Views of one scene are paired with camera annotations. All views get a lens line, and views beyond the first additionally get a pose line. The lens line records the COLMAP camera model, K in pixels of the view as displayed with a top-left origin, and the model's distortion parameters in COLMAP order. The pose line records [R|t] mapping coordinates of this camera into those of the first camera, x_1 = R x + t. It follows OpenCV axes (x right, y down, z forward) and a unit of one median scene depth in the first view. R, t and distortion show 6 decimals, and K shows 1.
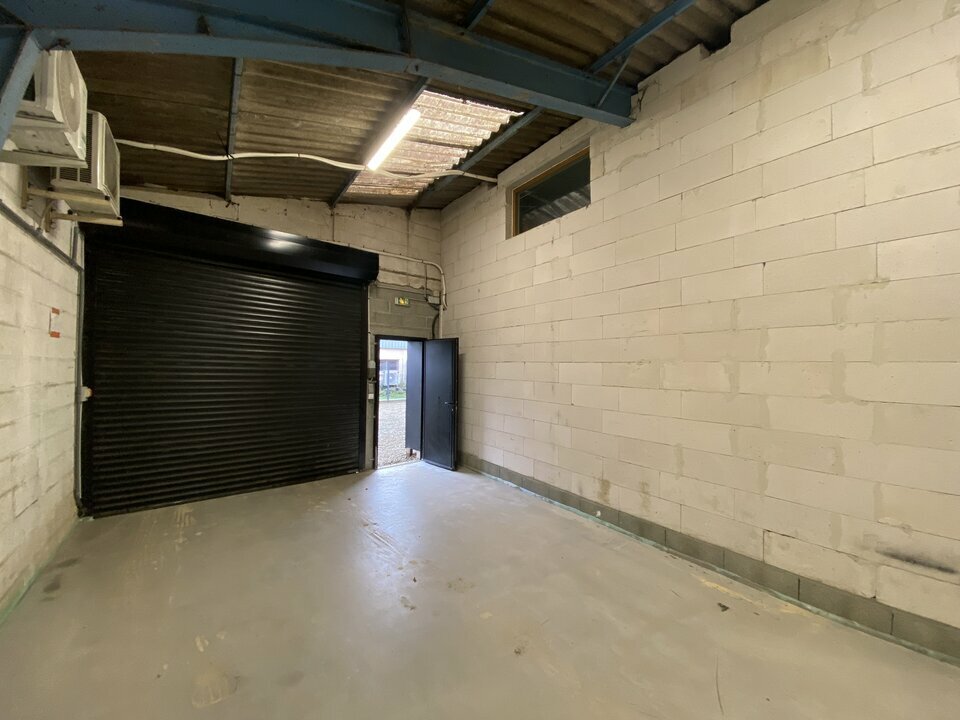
lens RADIAL K [[345.6, 0, 479.8], [0, 345.6, 367.6], [0, 0, 1]] dist [0.000649, 0.000018]
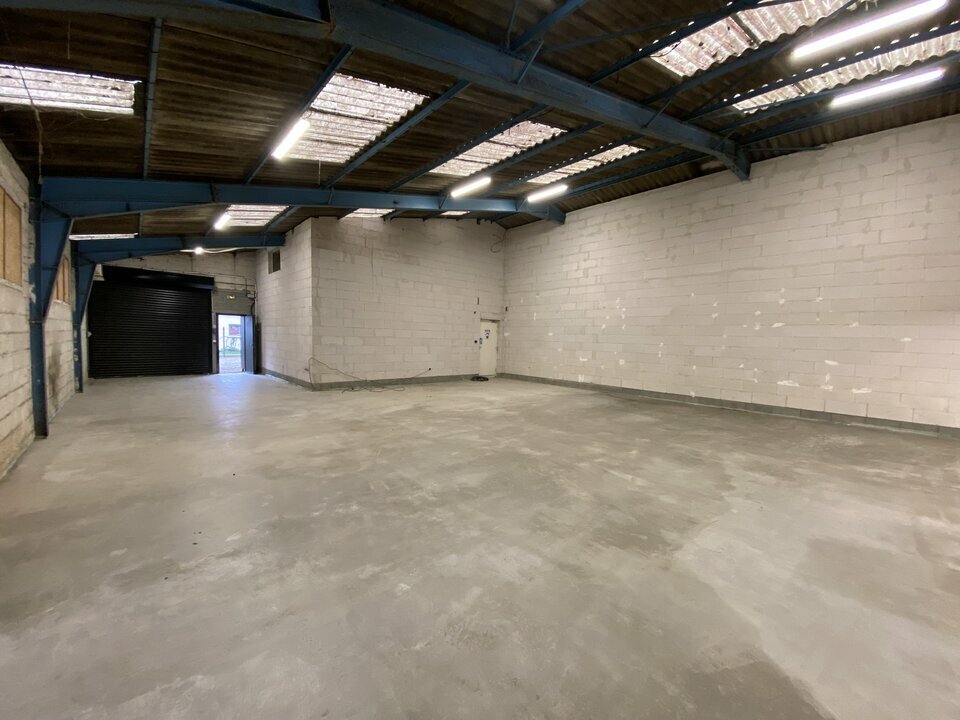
lens RADIAL K [[386.5, 0, 479.0], [0, 386.5, 358.3], [0, 0, 1]] dist [0.013787, -0.000189]
pose [[0.998498, 0.016932, 0.052110, 1.126996], [-0.020303, 0.997688, 0.064857, -0.001371], [-0.050891, -0.065818, 0.996533, -1.424351]]
